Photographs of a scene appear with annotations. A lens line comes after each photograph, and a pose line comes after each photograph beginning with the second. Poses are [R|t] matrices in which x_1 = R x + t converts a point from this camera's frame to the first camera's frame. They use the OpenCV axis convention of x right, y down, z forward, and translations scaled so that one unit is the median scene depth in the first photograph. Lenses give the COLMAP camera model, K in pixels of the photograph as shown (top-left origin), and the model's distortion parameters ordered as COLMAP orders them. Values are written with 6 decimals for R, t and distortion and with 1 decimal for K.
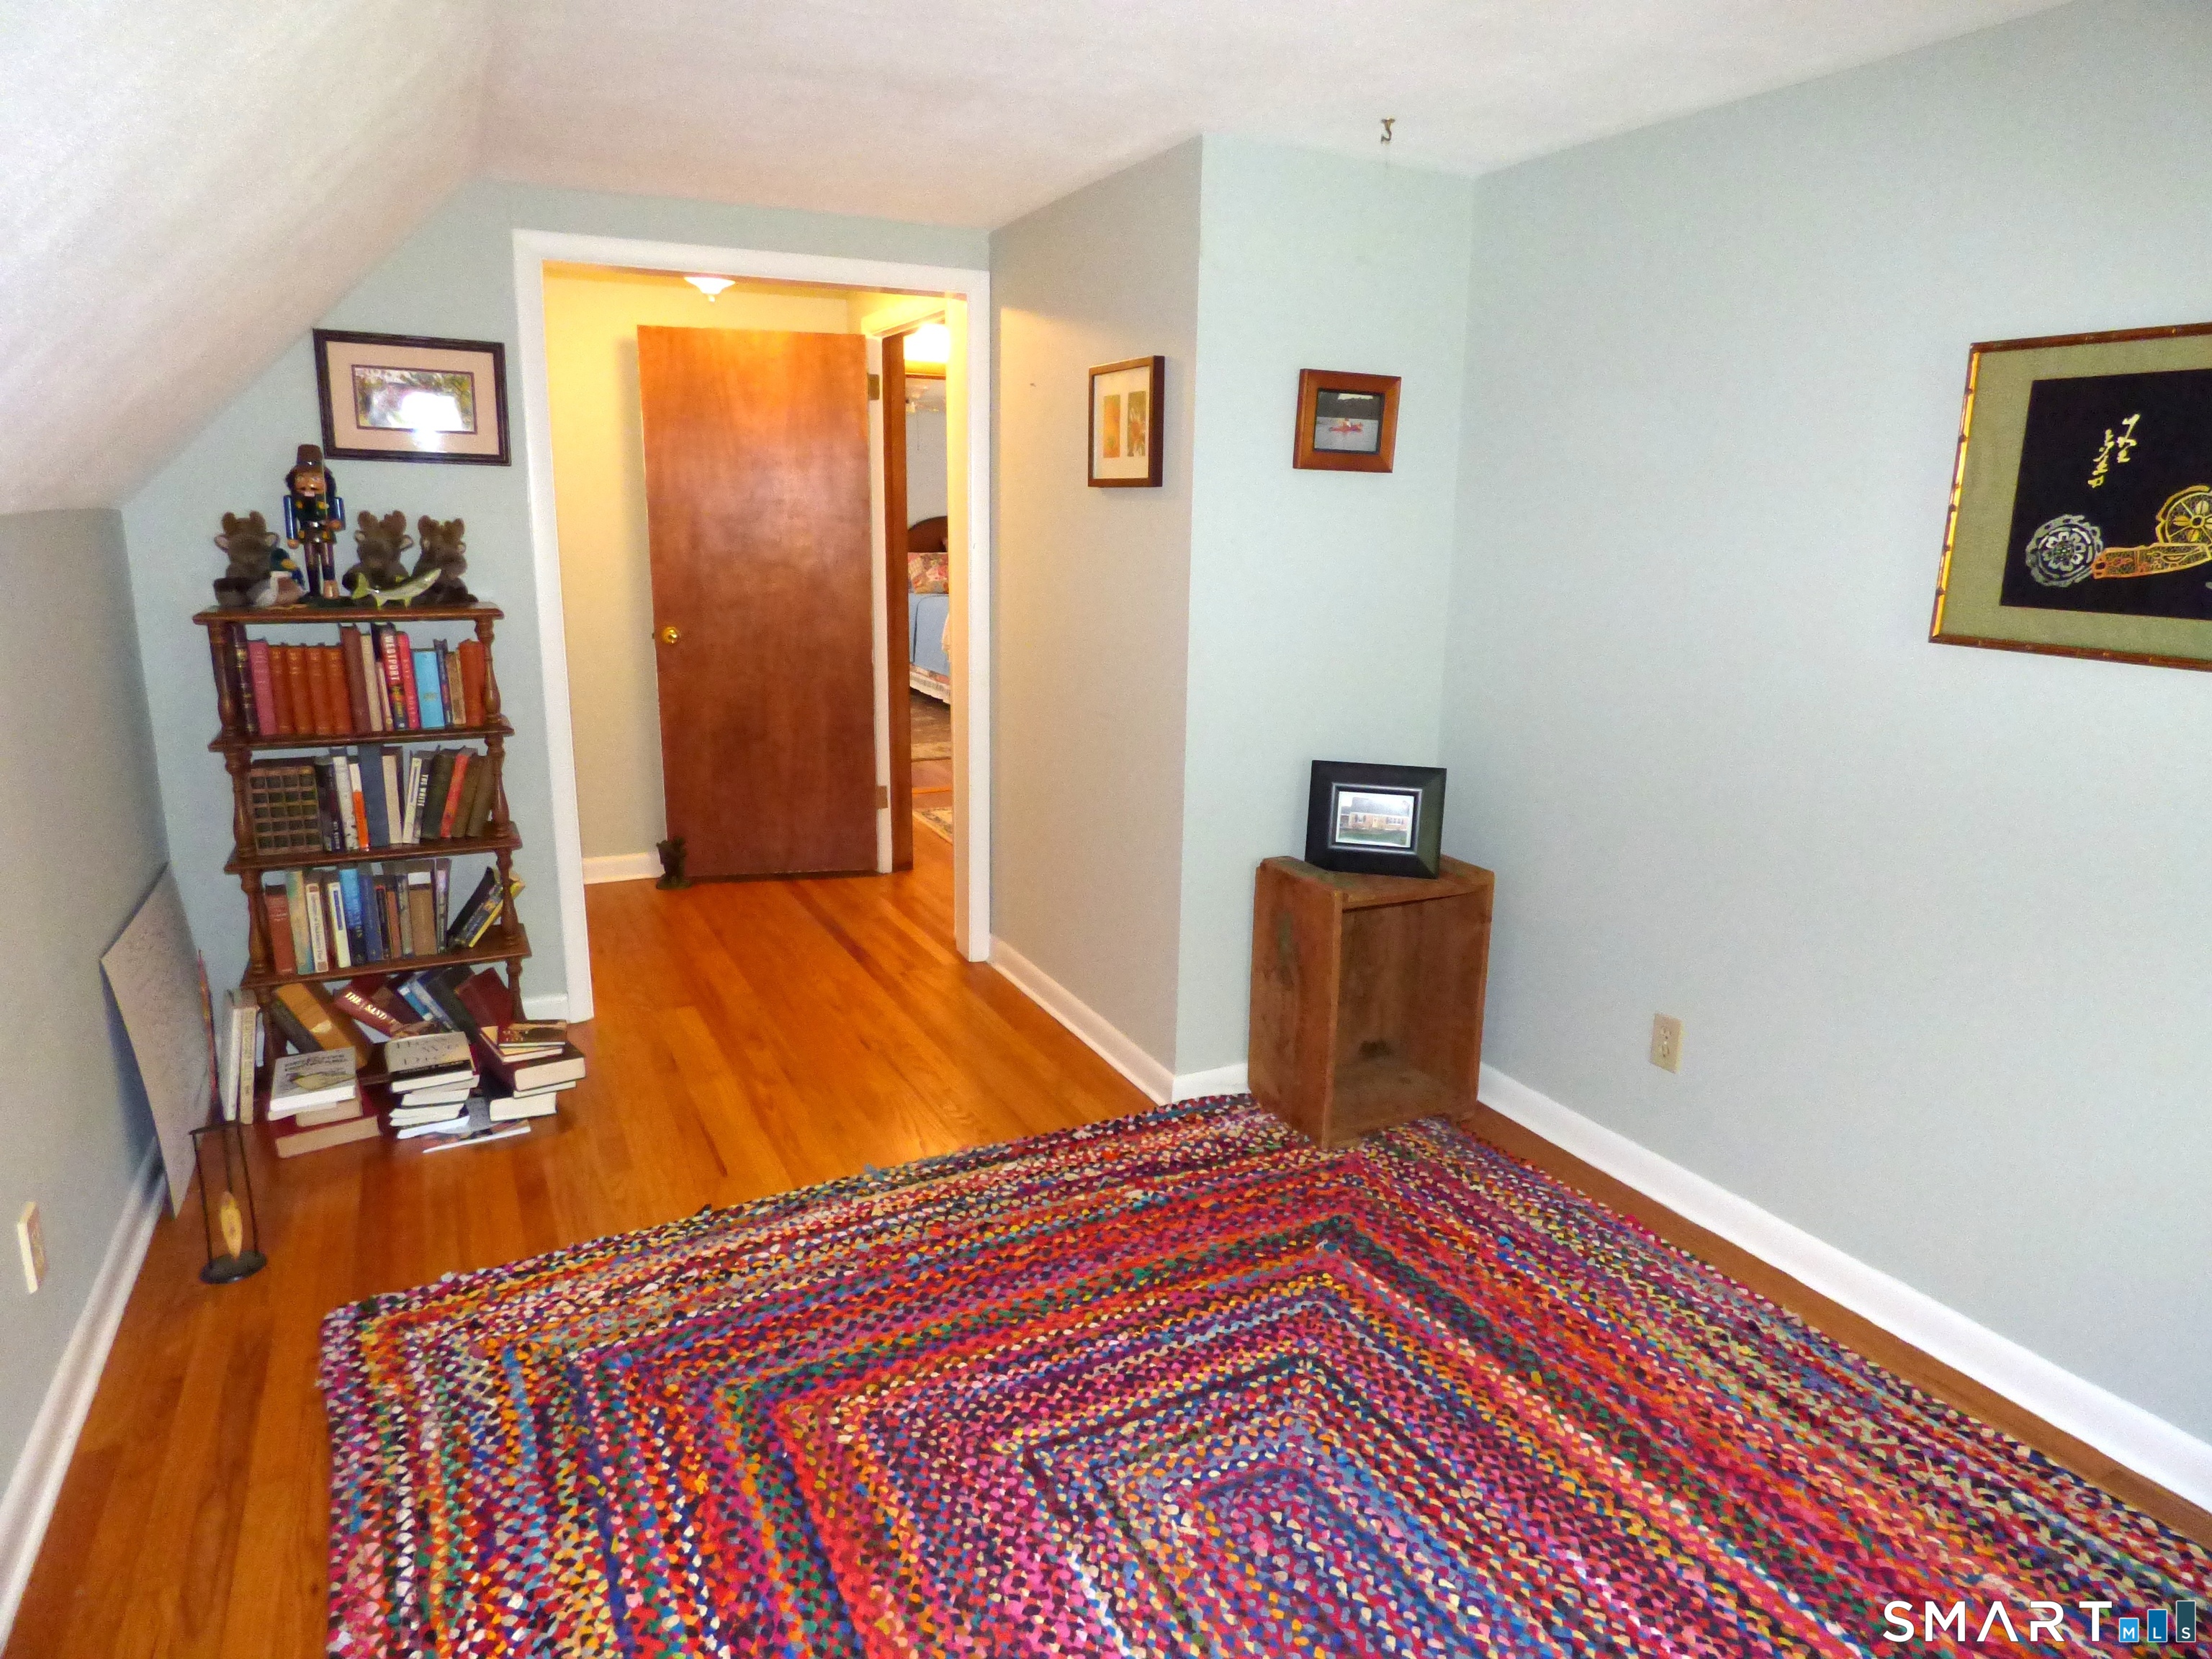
lens RADIAL K [[1311.4, 0, 1105.4], [0, 1311.4, 816.0], [0, 0, 1]] dist [0.003926, 0.000197]
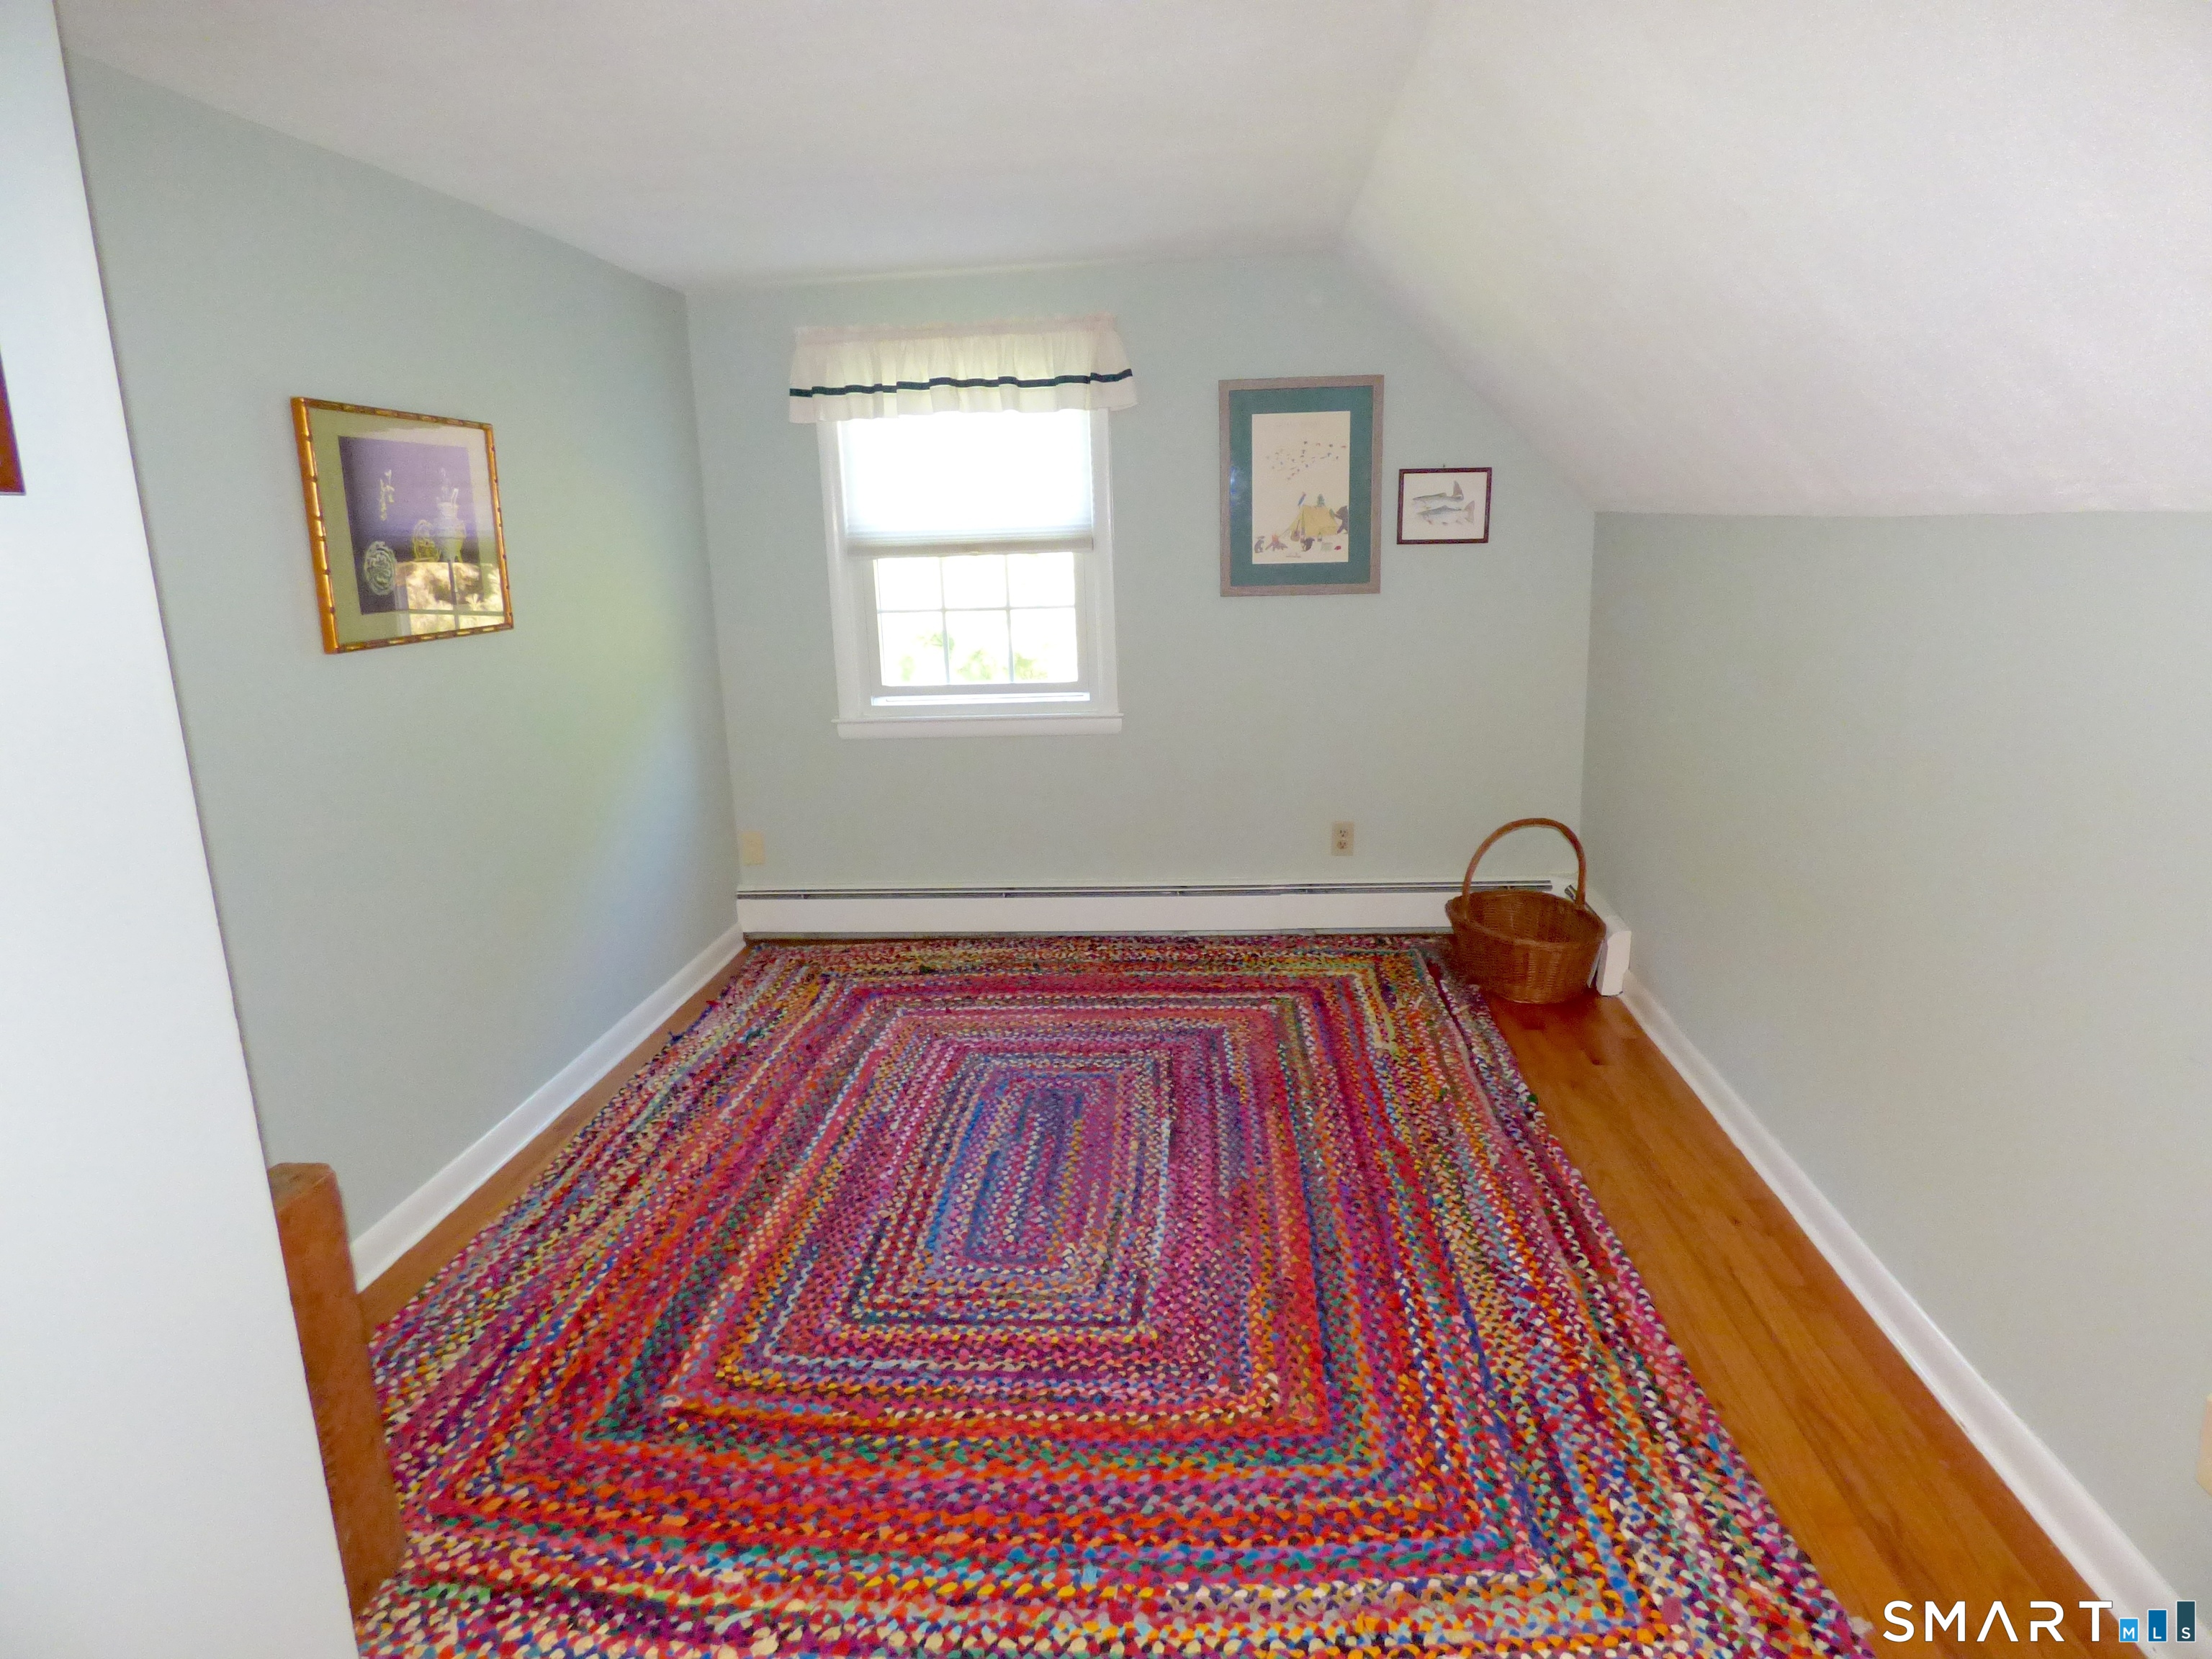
lens RADIAL K [[1311.4, 0, 1105.4], [0, 1311.4, 816.0], [0, 0, 1]] dist [0.003926, 0.000197]
pose [[-0.844921, -0.101475, 0.525177, -0.591893], [0.142757, 0.903445, 0.404237, -0.391769], [-0.515489, 0.416521, -0.748854, 1.656314]]
